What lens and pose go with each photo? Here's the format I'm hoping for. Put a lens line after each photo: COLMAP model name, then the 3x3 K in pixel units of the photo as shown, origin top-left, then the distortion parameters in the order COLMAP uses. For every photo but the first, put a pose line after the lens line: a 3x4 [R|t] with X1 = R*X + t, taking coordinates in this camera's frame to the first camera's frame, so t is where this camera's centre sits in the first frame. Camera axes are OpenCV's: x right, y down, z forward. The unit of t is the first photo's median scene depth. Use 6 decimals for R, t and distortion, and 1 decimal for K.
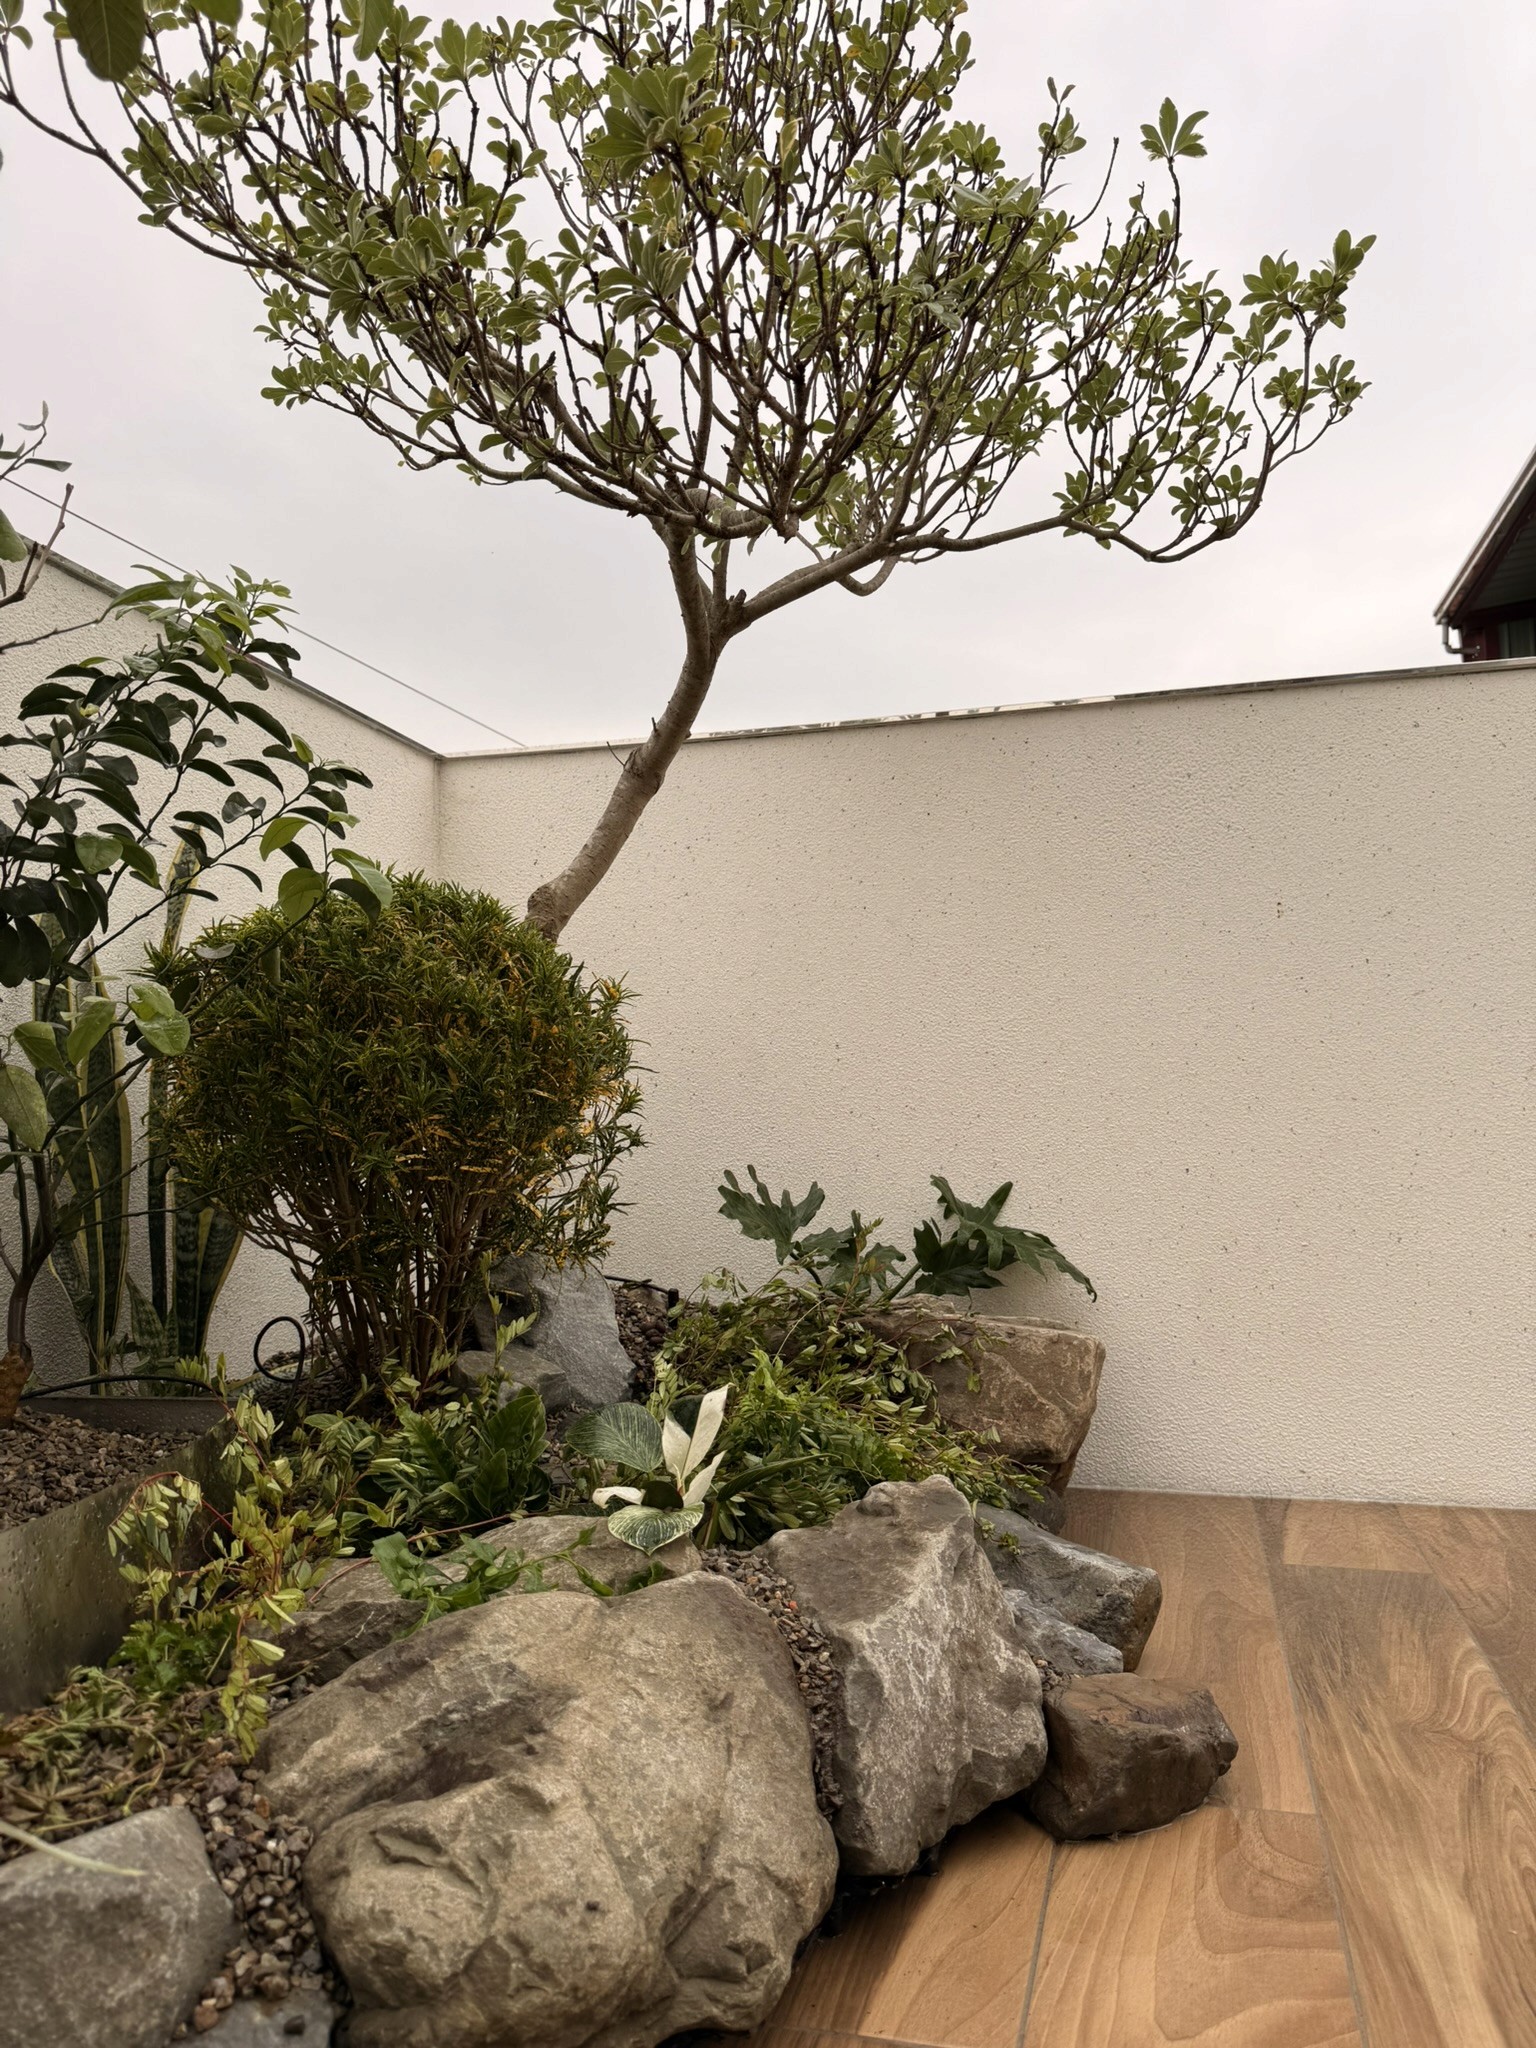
lens RADIAL K [[1442.7, 0, 768.0], [0, 1442.7, 1024.0], [0, 0, 1]] dist [0.134726, -0.243951]
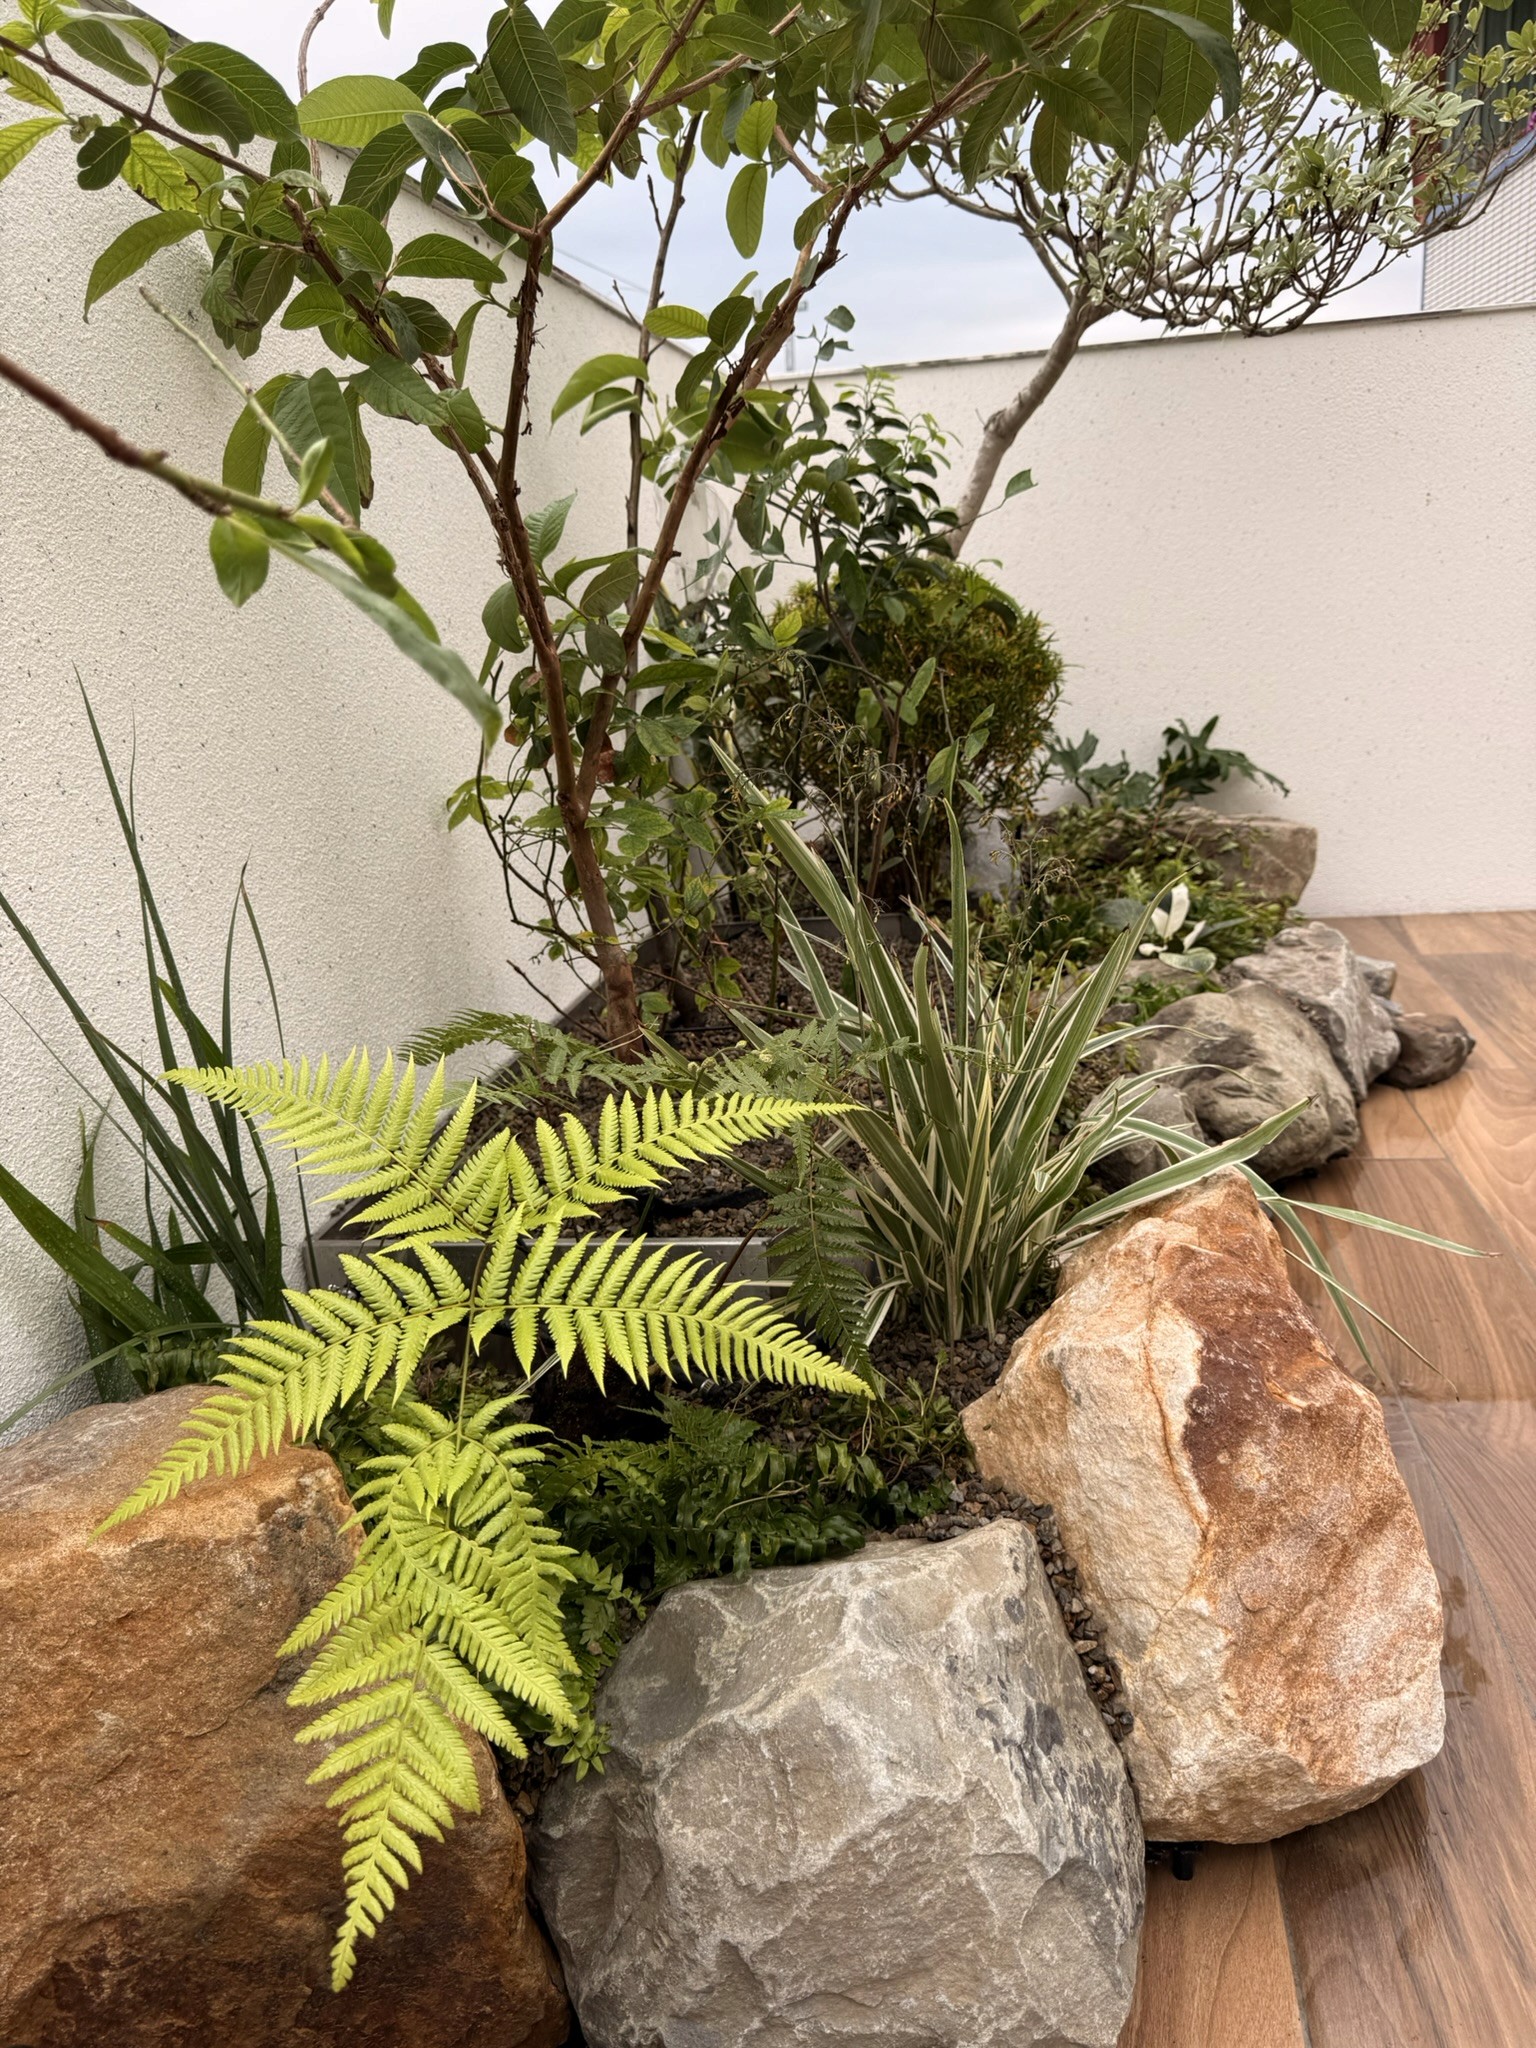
lens RADIAL K [[1442.7, 0, 768.0], [0, 1442.7, 1024.0], [0, 0, 1]] dist [0.134726, -0.243951]
pose [[0.993480, -0.087312, 0.073314, -0.416064], [0.055141, 0.930811, 0.361318, -0.156444], [-0.099789, -0.354920, 0.929556, -0.387627]]
